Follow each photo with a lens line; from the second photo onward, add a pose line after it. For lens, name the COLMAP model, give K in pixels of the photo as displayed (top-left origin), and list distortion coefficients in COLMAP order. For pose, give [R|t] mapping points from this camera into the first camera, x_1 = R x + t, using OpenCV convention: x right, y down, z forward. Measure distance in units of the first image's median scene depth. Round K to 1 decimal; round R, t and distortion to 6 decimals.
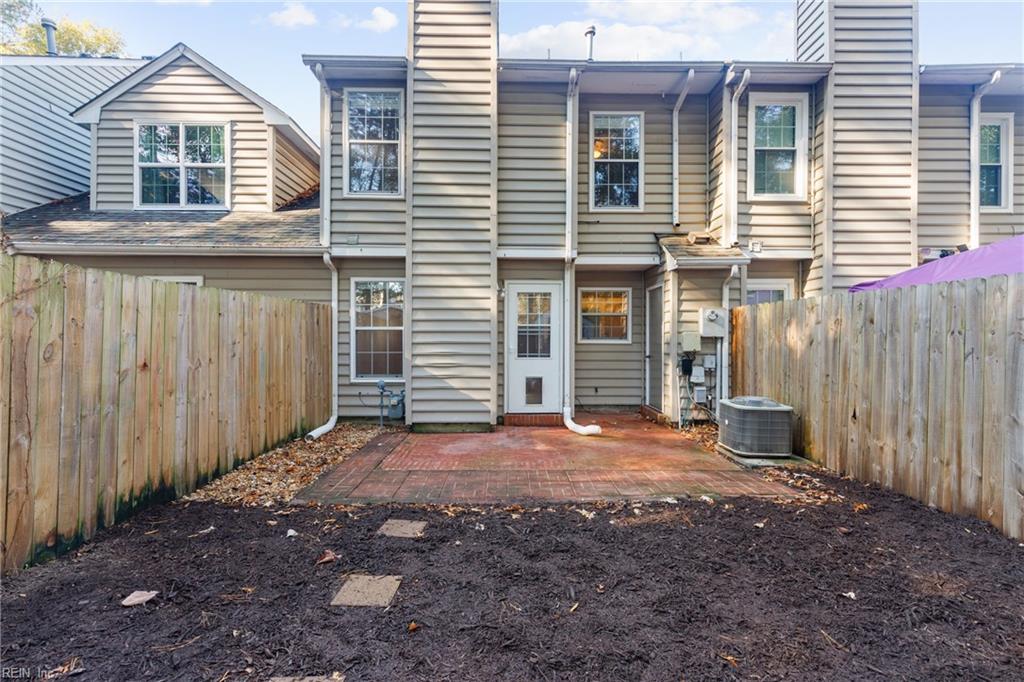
lens RADIAL K [[459.1, 0, 516.9], [0, 459.1, 344.1], [0, 0, 1]] dist [0.001184, -0.000345]
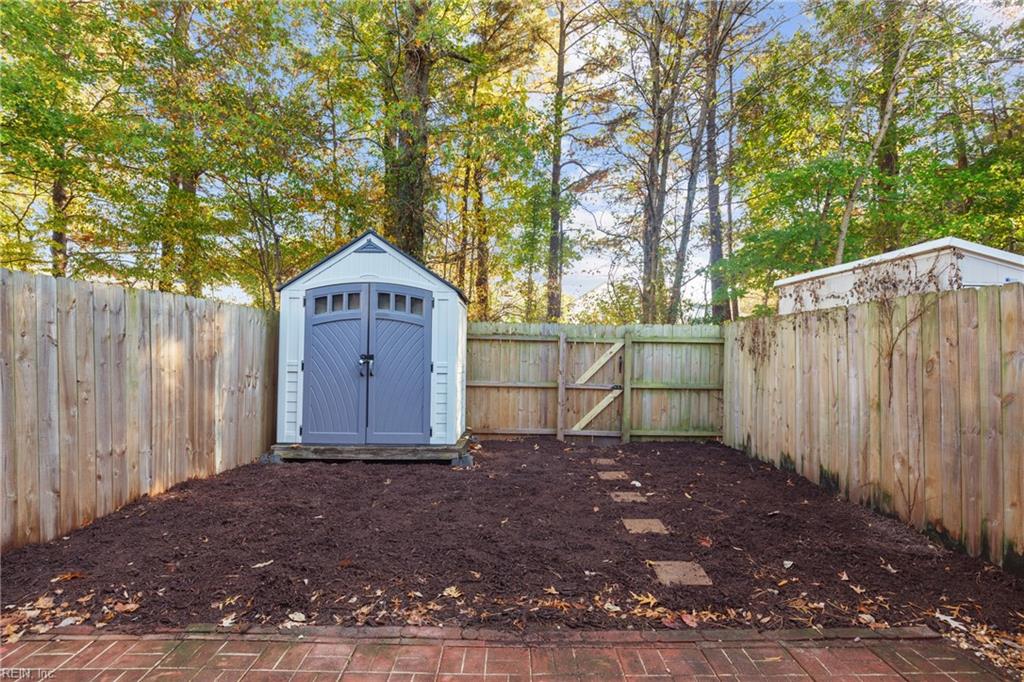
lens RADIAL K [[532.2, 0, 512.5], [0, 532.2, 342.9], [0, 0, 1]] dist [0.000110, 0.000024]
pose [[-0.999843, -0.017145, 0.004408, 0.069312], [-0.017101, 0.999806, 0.009818, -0.035239], [-0.004575, 0.009741, -0.999942, 2.054435]]
